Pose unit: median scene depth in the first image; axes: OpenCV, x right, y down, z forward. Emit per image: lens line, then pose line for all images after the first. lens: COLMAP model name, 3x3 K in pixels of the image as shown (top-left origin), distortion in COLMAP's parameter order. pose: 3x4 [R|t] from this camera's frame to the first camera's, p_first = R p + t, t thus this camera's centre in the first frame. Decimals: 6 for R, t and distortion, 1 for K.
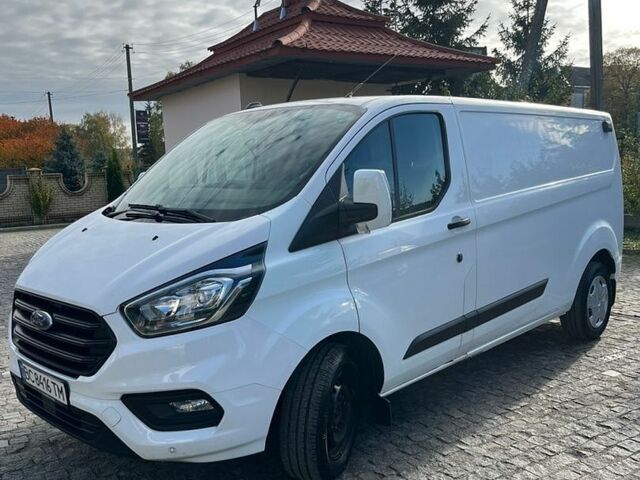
lens RADIAL K [[646.1, 0, 324.7], [0, 646.1, 244.0], [0, 0, 1]] dist [0.030119, -0.001689]
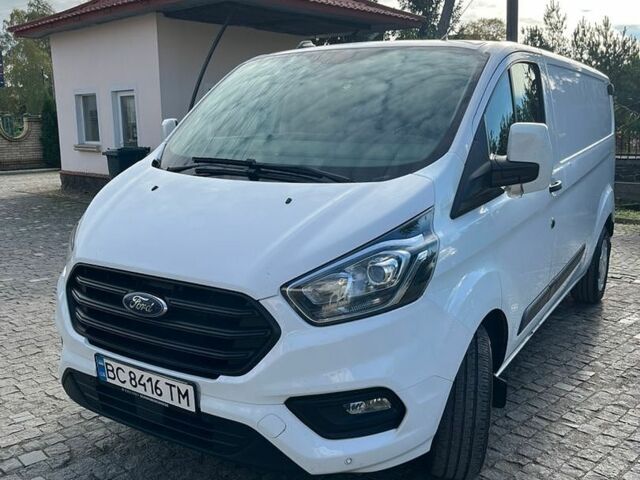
lens RADIAL K [[646.1, 0, 324.7], [0, 646.1, 244.0], [0, 0, 1]] dist [0.030119, -0.001689]
pose [[0.977559, -0.005391, 0.210593, -0.394635], [-0.008019, 0.997996, 0.062772, -0.006436], [-0.210509, -0.063052, 0.975556, 0.205148]]
